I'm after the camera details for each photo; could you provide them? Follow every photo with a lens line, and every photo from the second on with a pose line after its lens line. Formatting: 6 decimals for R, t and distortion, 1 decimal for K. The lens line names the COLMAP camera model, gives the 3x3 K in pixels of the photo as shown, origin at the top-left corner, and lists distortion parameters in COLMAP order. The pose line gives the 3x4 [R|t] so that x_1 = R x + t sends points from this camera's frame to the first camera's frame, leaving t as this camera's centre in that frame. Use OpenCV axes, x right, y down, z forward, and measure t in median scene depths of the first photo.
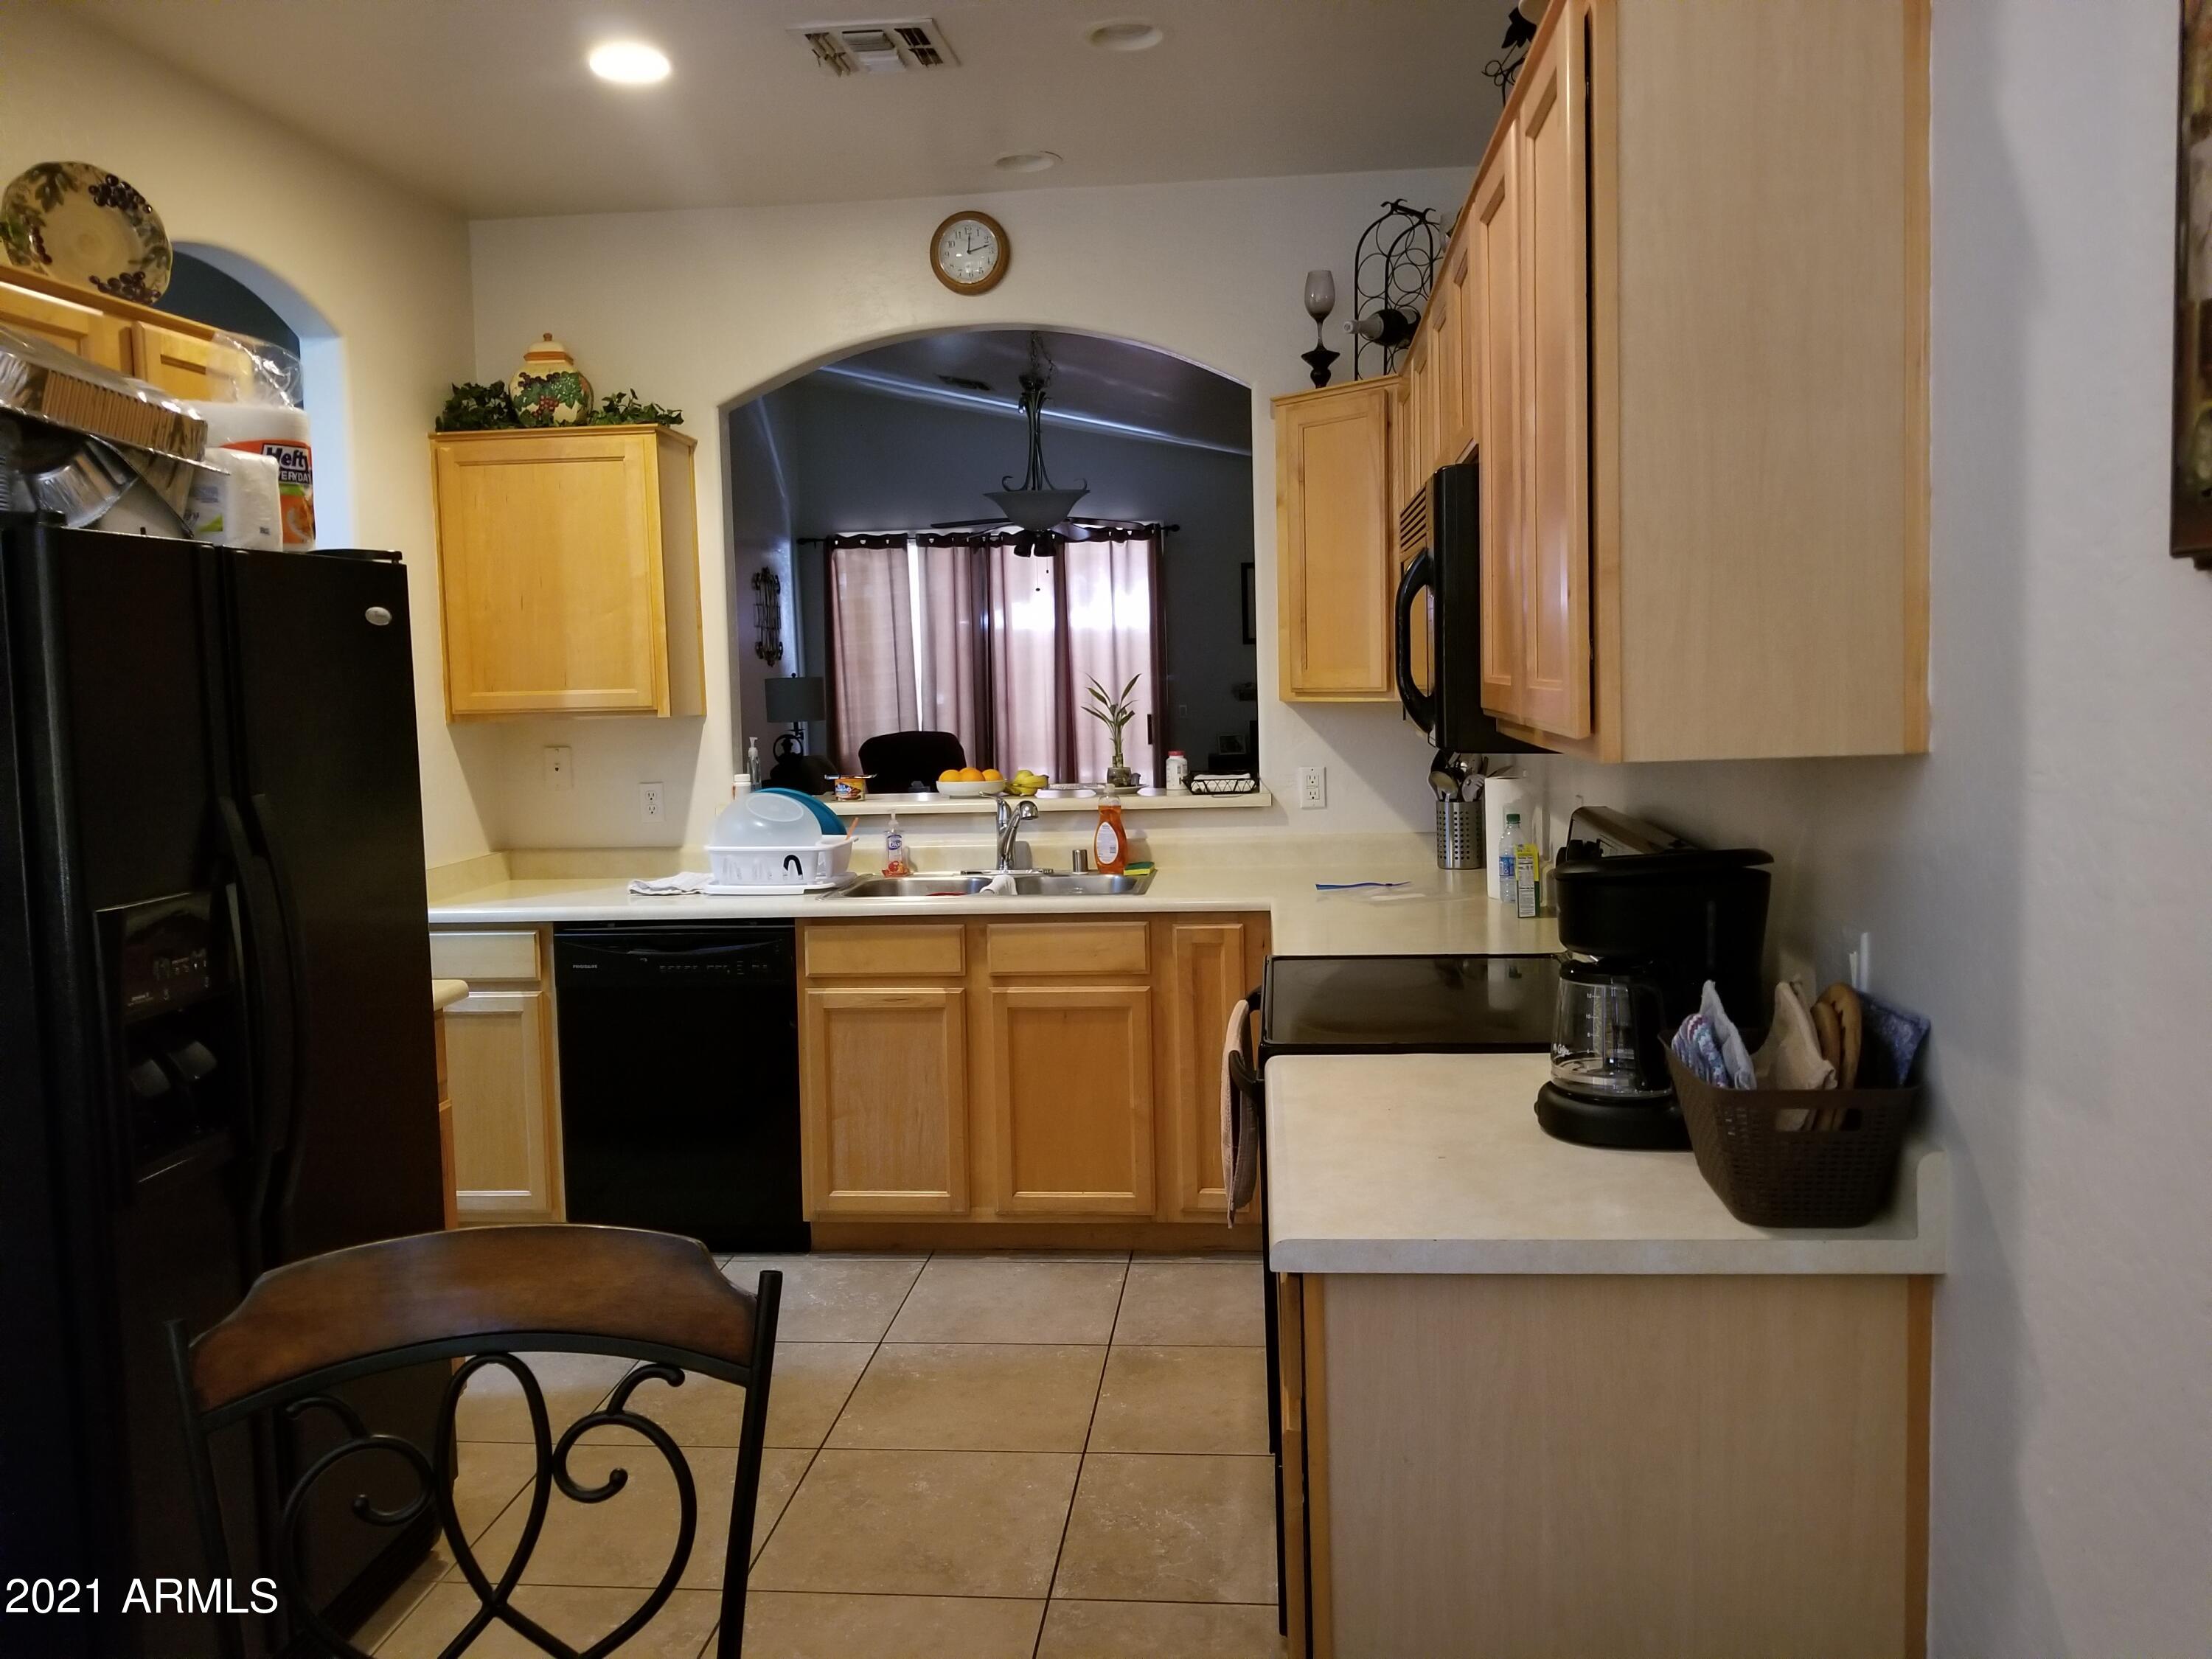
lens RADIAL K [[1771.1, 0, 1106.0], [0, 1771.1, 829.5], [0, 0, 1]] dist [0.116634, -0.240597]
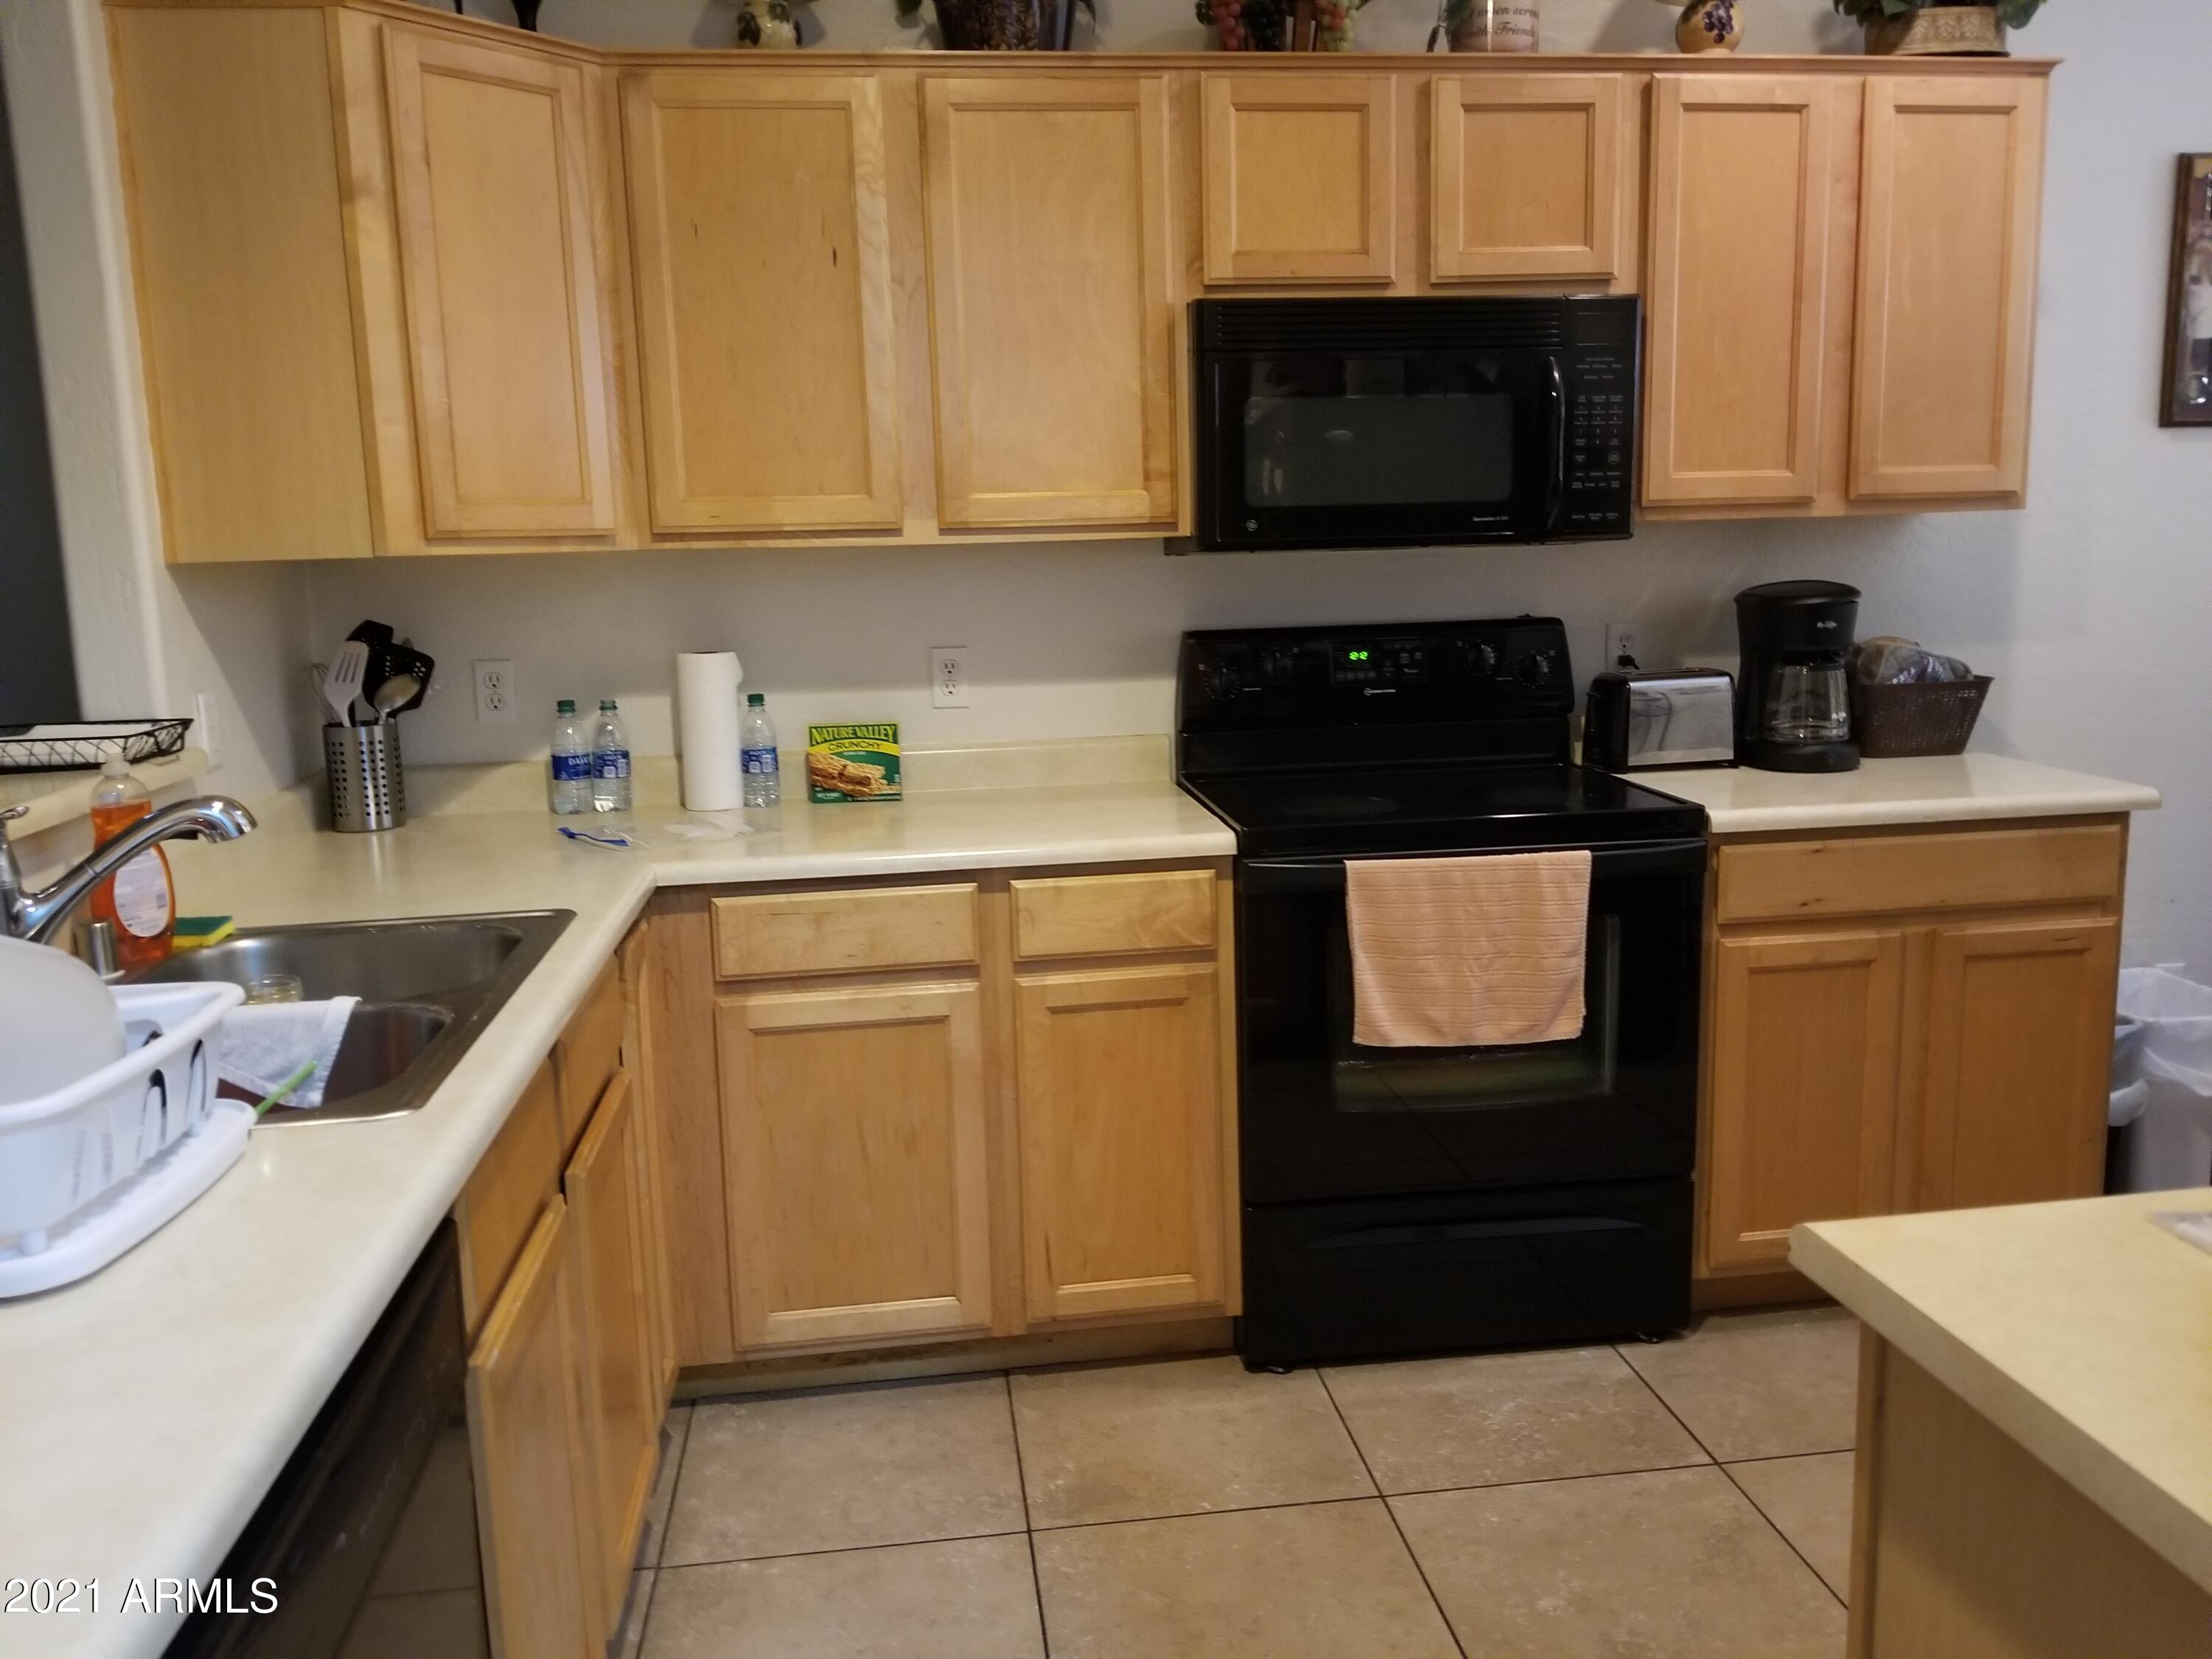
lens RADIAL K [[1771.1, 0, 1106.0], [0, 1771.1, 829.5], [0, 0, 1]] dist [0.116634, -0.240597]
pose [[-0.225268, -0.158738, 0.961279, -0.619912], [0.126971, 0.973441, 0.190501, -0.087088], [-0.965988, 0.164968, -0.199130, 1.103917]]
